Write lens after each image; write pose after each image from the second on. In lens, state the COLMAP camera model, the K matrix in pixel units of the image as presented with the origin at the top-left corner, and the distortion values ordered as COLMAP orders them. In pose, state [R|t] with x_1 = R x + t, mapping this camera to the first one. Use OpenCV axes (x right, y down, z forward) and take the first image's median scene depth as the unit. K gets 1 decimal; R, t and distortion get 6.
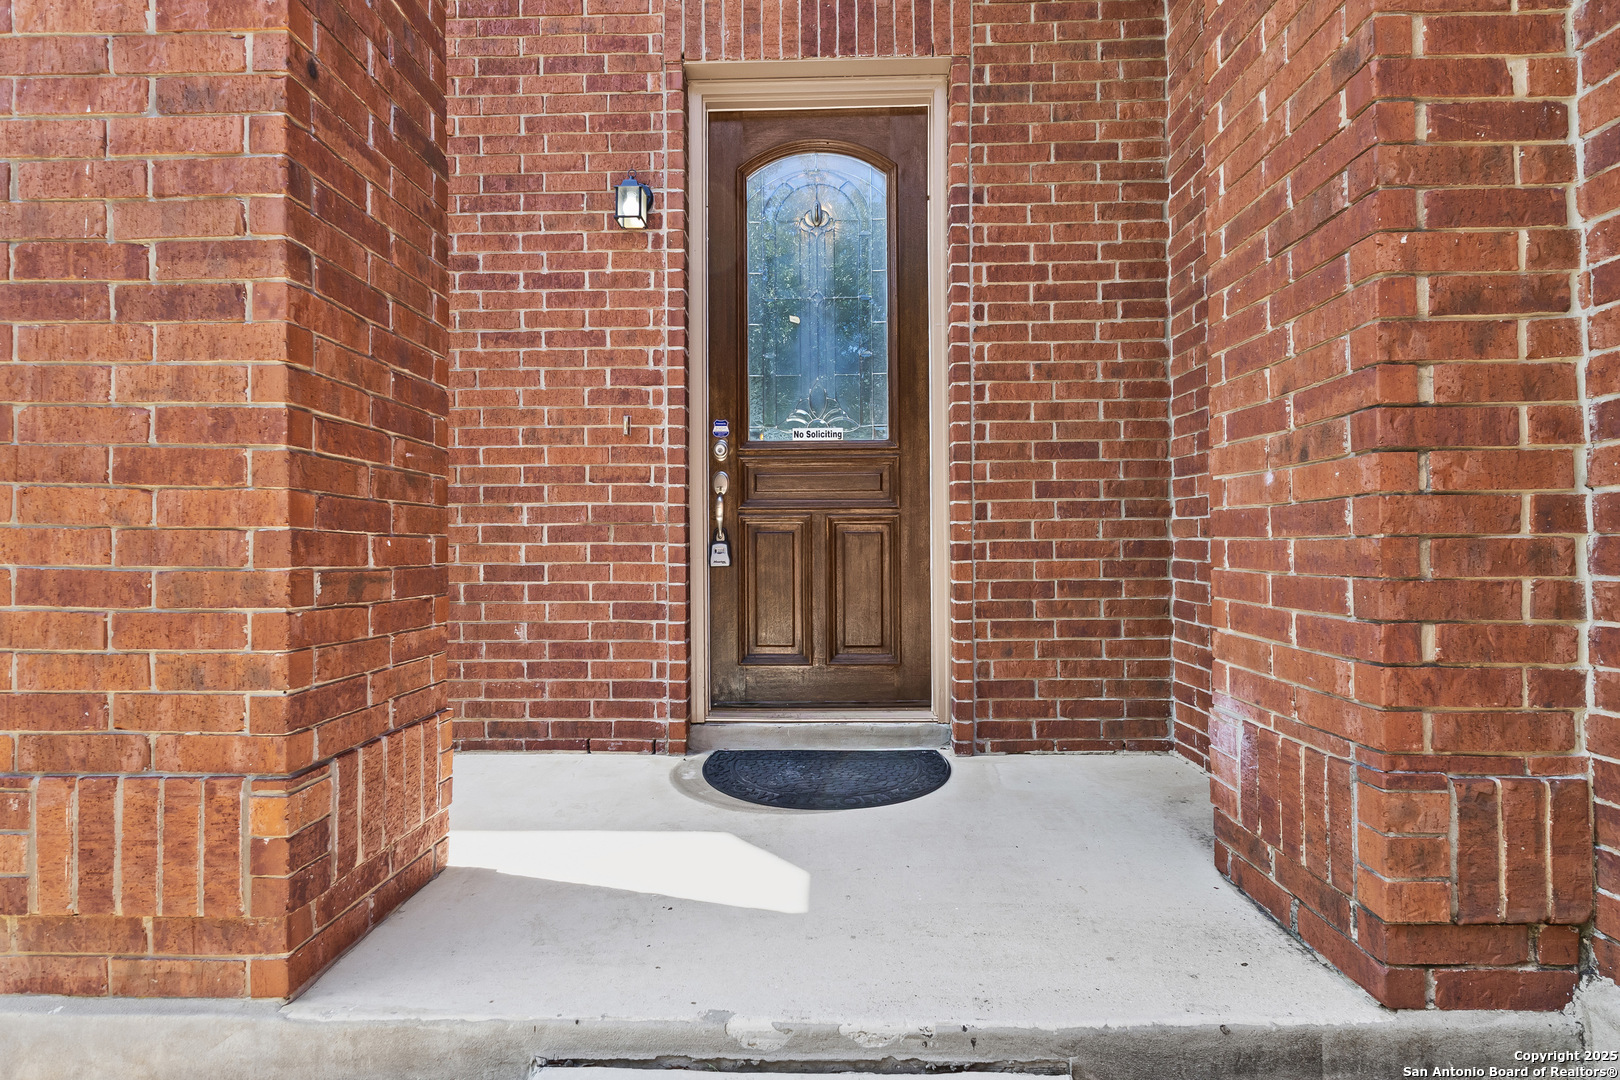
lens RADIAL K [[749.0, 0, 807.2], [0, 749.0, 534.0], [0, 0, 1]] dist [-0.000277, 0.001013]
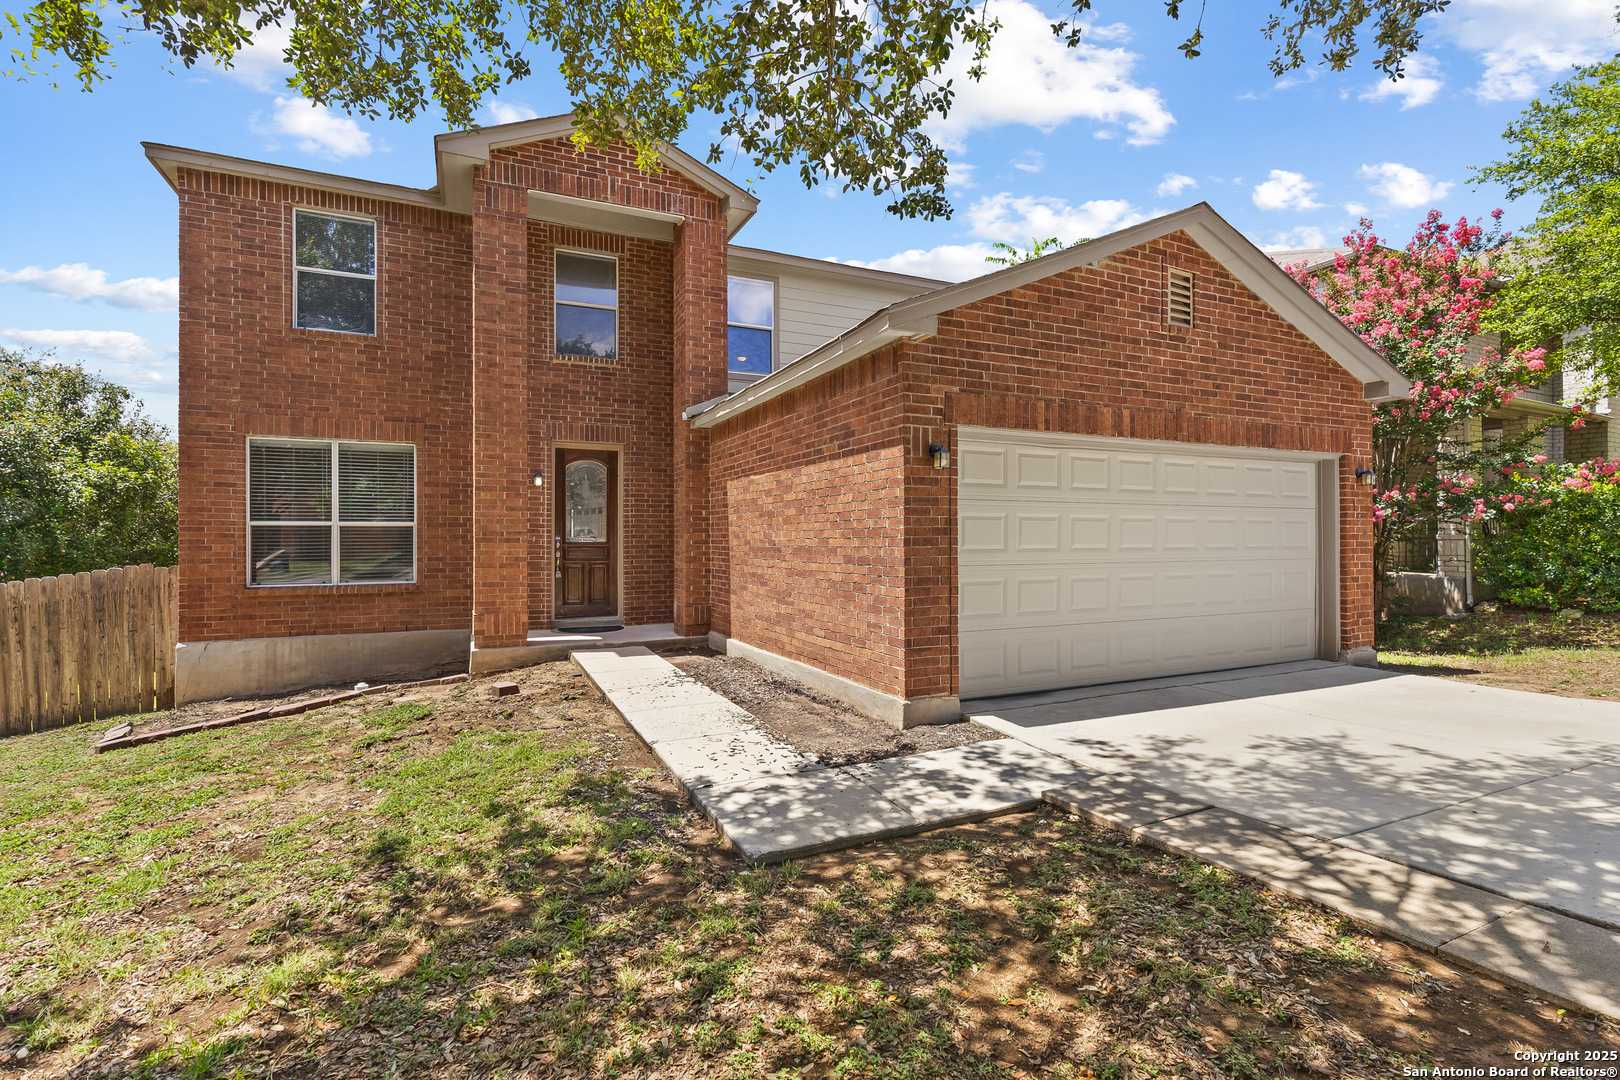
lens RADIAL K [[741.8, 0, 817.1], [0, 741.8, 537.6], [0, 0, 1]] dist [-0.000745, -0.000176]
pose [[0.886351, 0.007169, 0.462958, -0.686454], [-0.012060, 0.999898, 0.007605, -0.196333], [-0.462857, -0.012324, 0.886347, -2.803769]]
